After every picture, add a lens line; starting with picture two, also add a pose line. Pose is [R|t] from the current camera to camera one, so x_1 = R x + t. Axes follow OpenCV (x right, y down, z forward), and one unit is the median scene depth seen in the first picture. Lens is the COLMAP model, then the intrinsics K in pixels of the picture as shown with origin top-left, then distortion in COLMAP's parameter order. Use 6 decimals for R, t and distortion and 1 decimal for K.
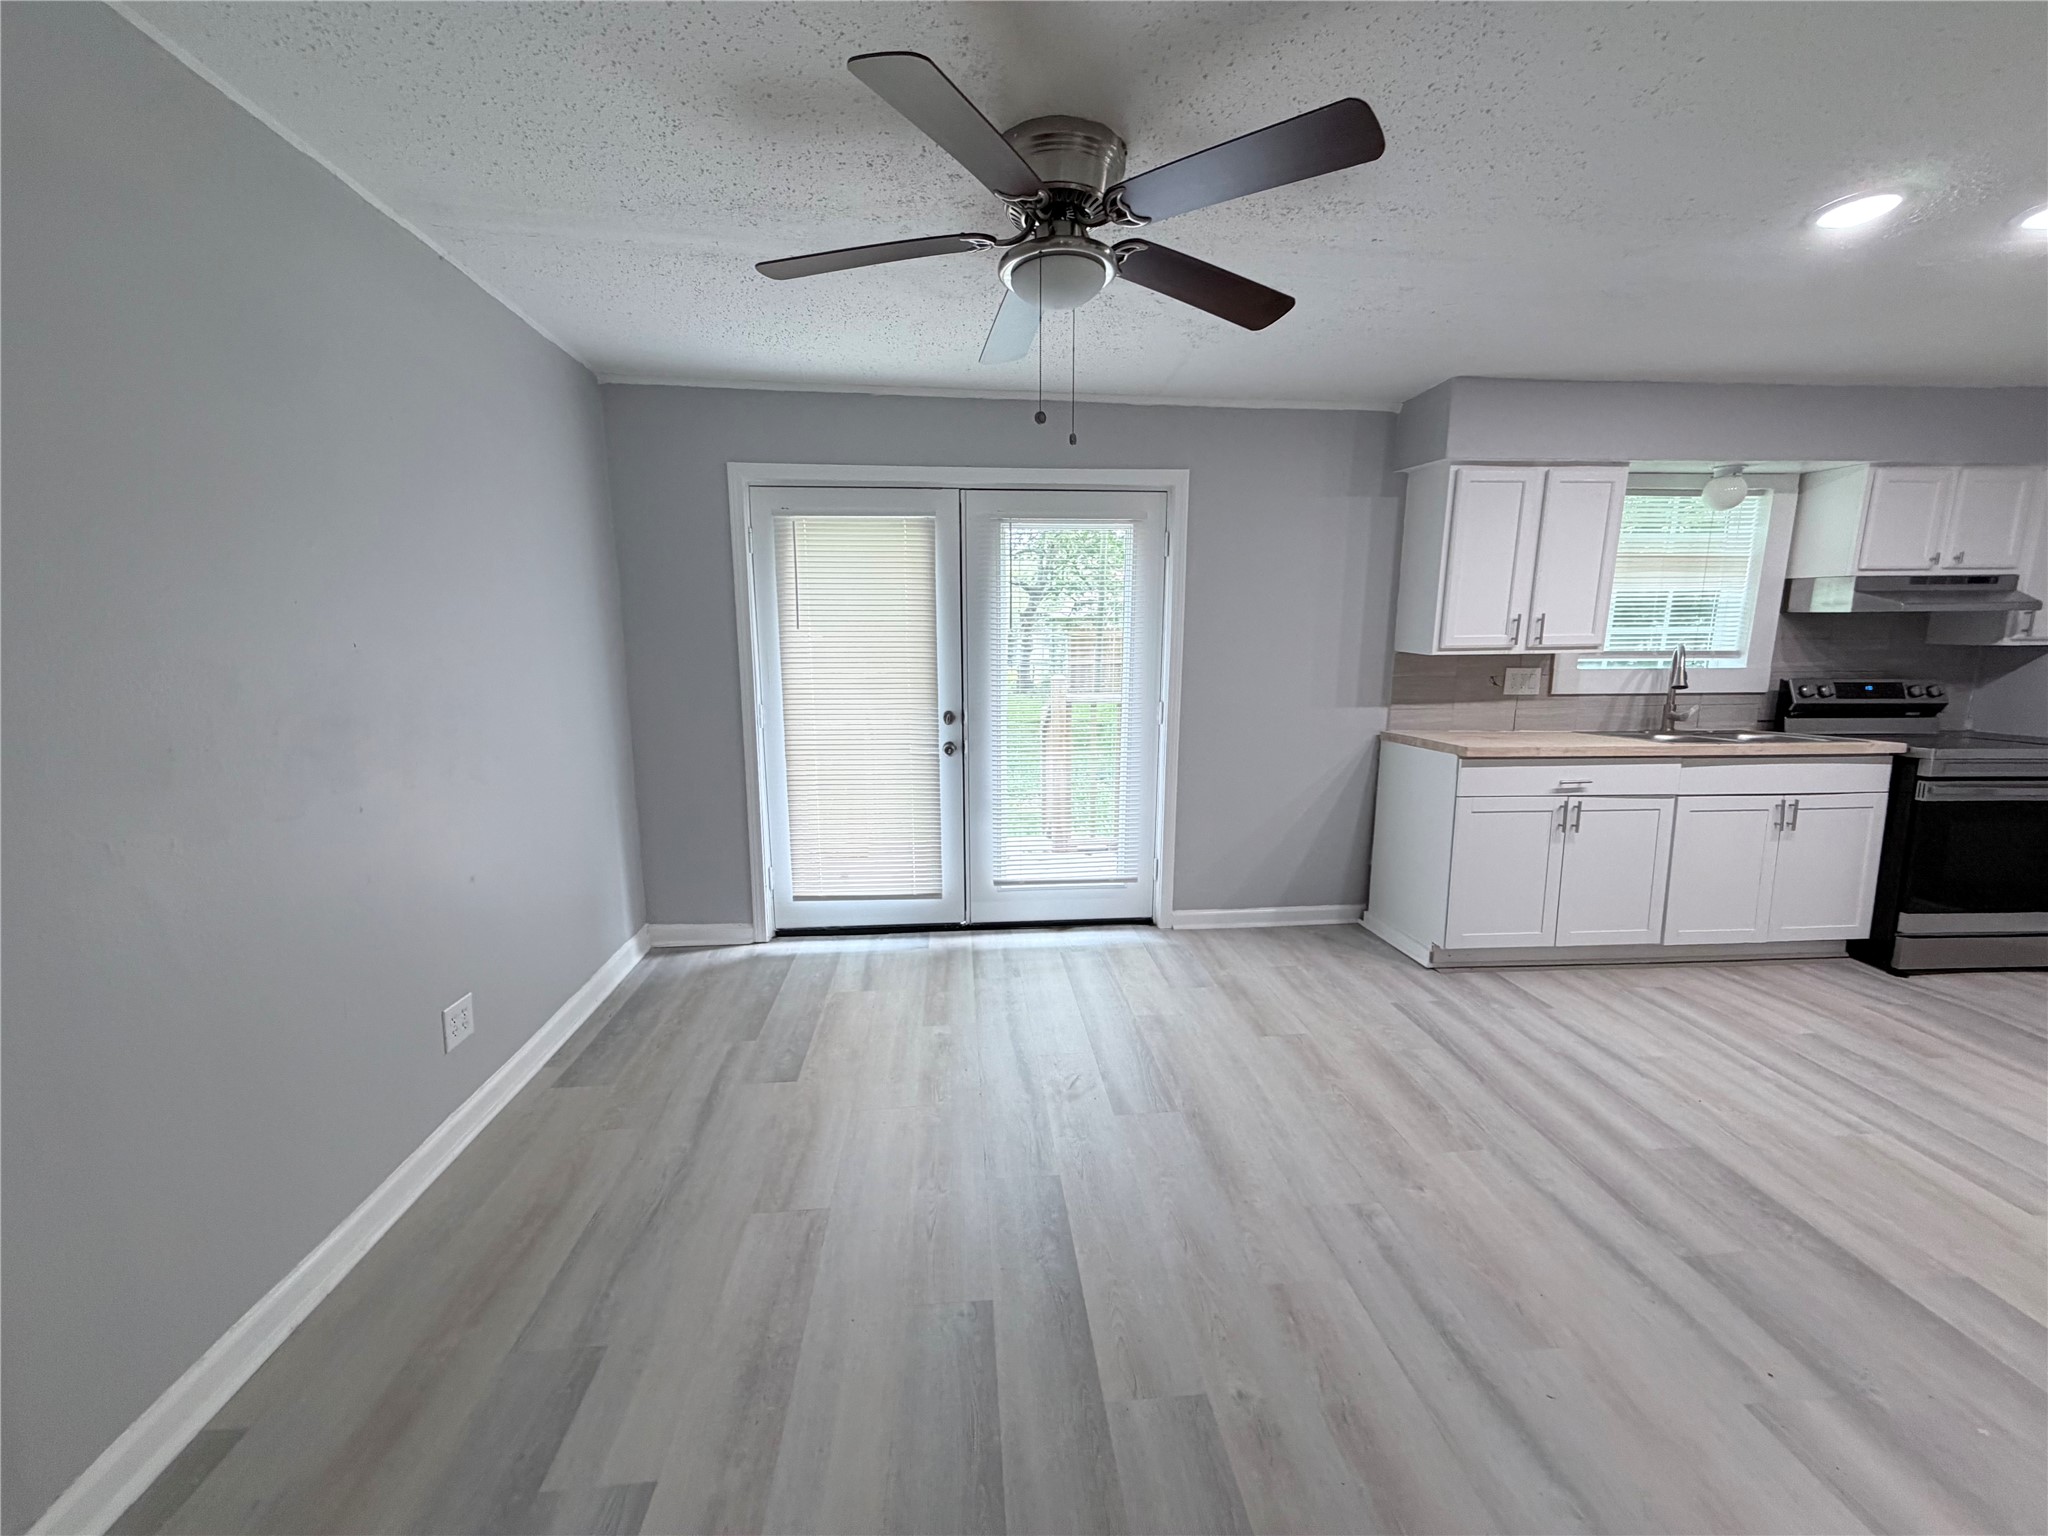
lens RADIAL K [[816.1, 0, 1016.1], [0, 816.1, 765.3], [0, 0, 1]] dist [0.000435, -0.000154]
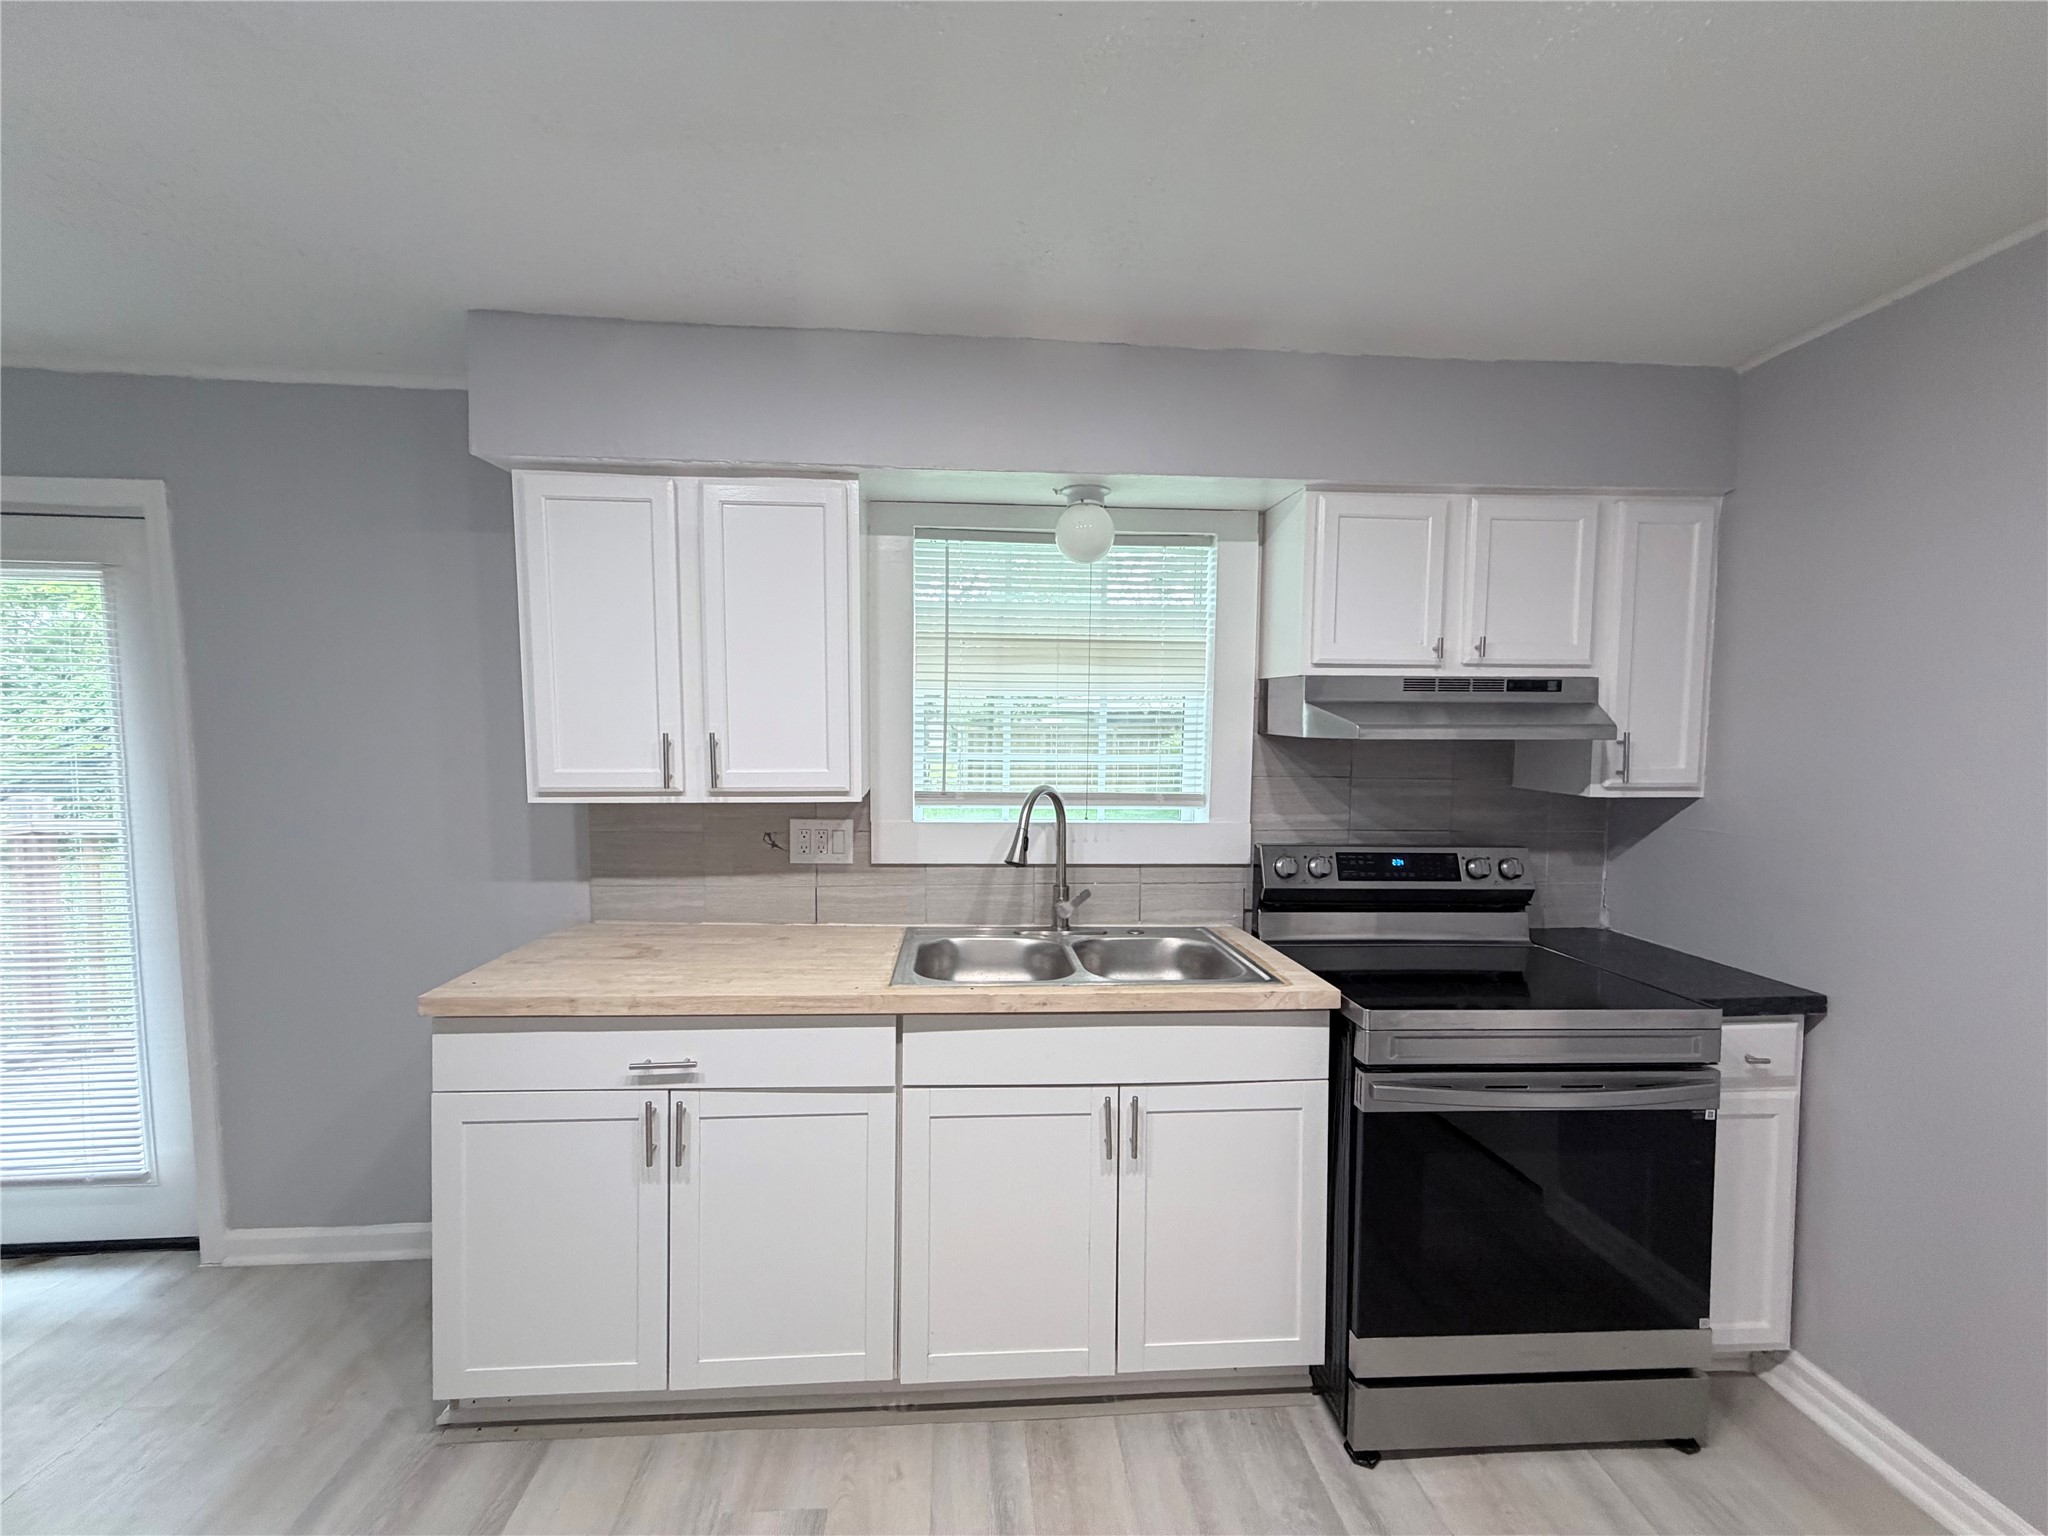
lens RADIAL K [[816.1, 0, 1016.1], [0, 816.1, 765.3], [0, 0, 1]] dist [0.000435, -0.000154]
pose [[0.999890, 0.014807, -0.001204, 0.817926], [-0.014850, 0.993938, -0.108938, -0.102361], [-0.000416, 0.108944, 0.994048, 0.430667]]
